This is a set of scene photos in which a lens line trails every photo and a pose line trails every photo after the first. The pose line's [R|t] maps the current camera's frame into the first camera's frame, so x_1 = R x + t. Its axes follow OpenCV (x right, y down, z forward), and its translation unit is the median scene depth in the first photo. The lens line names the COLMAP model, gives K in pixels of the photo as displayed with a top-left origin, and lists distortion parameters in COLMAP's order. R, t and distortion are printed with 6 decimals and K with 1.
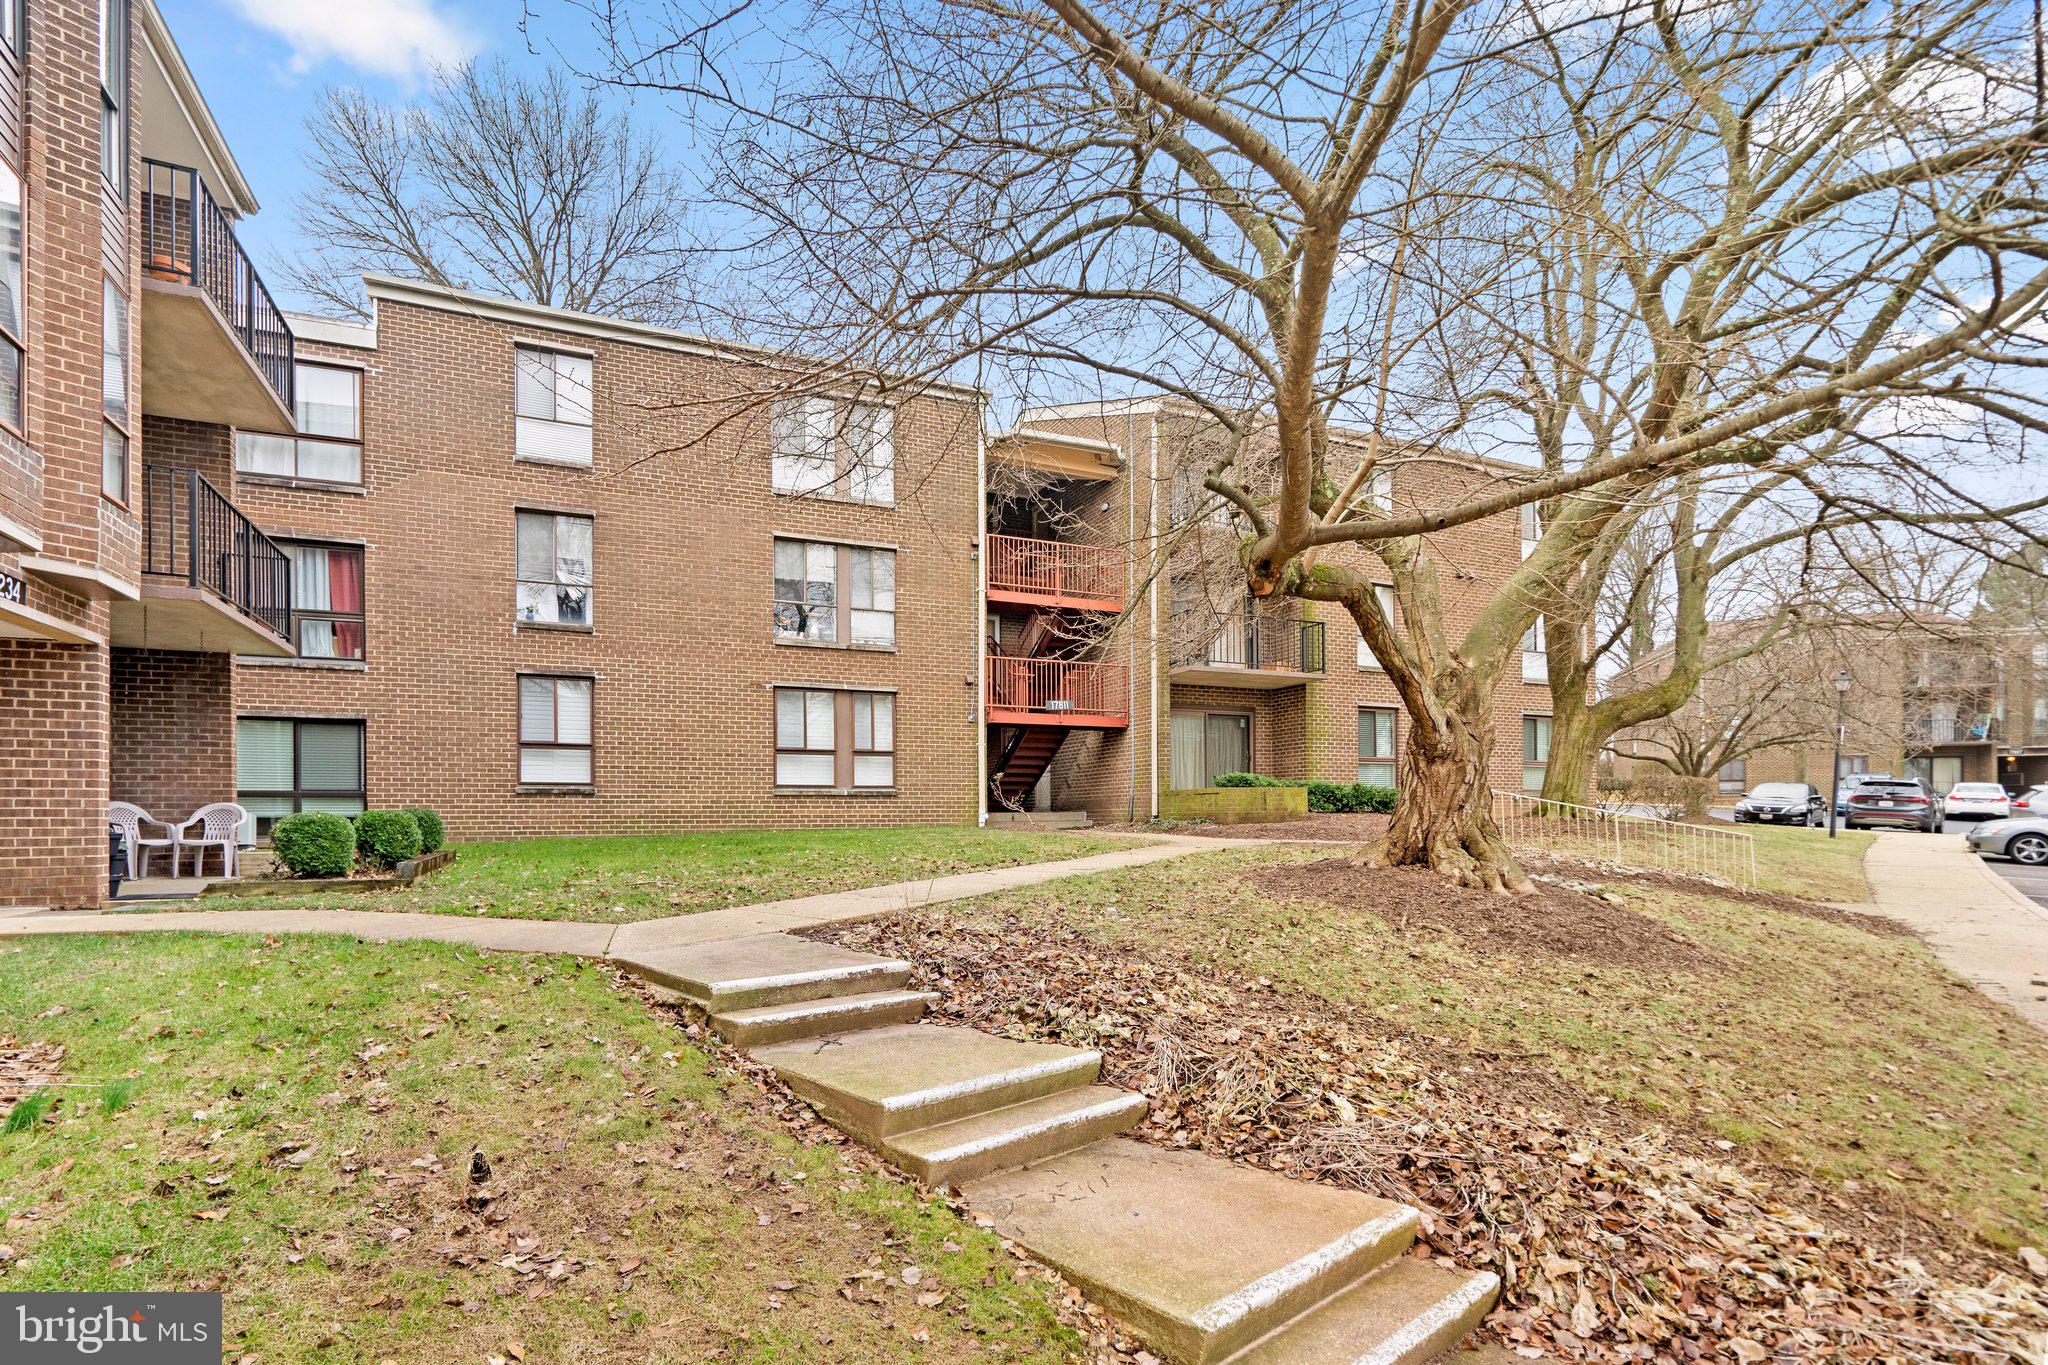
lens RADIAL K [[995.5, 0, 1024.0], [0, 995.5, 682.5], [0, 0, 1]] dist [-0.000414, -0.000023]
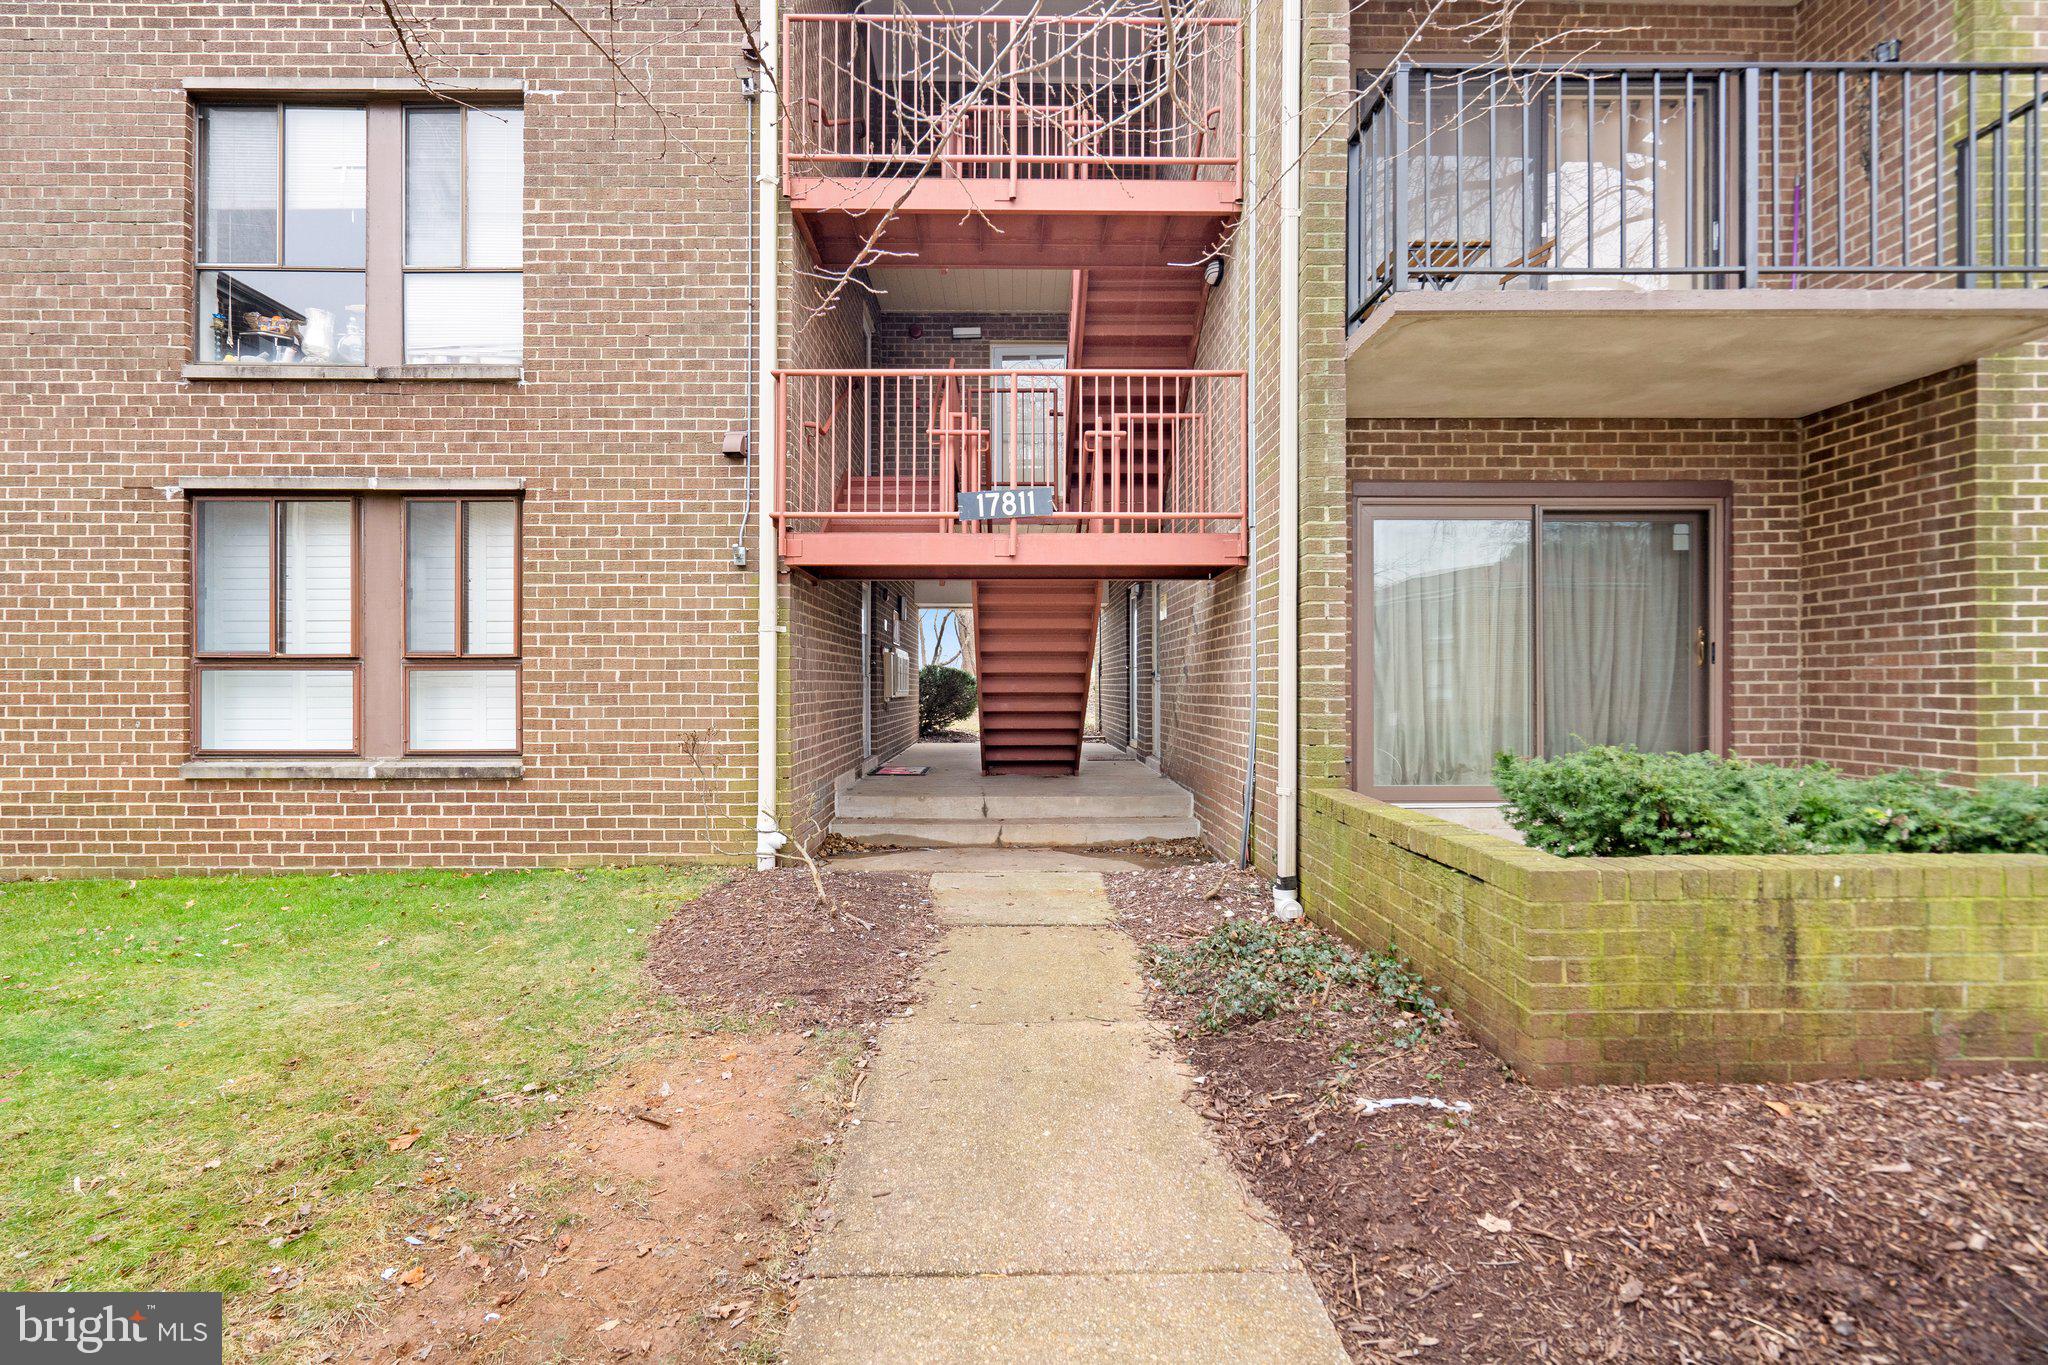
lens RADIAL K [[947.2, 0, 1024.0], [0, 947.2, 682.5], [0, 0, 1]] dist [-0.000585, 0.000008]
pose [[0.918263, -0.005460, -0.395934, 0.172983], [0.050075, 0.993479, 0.102435, 0.052659], [0.392793, -0.113889, 0.912548, 0.755290]]
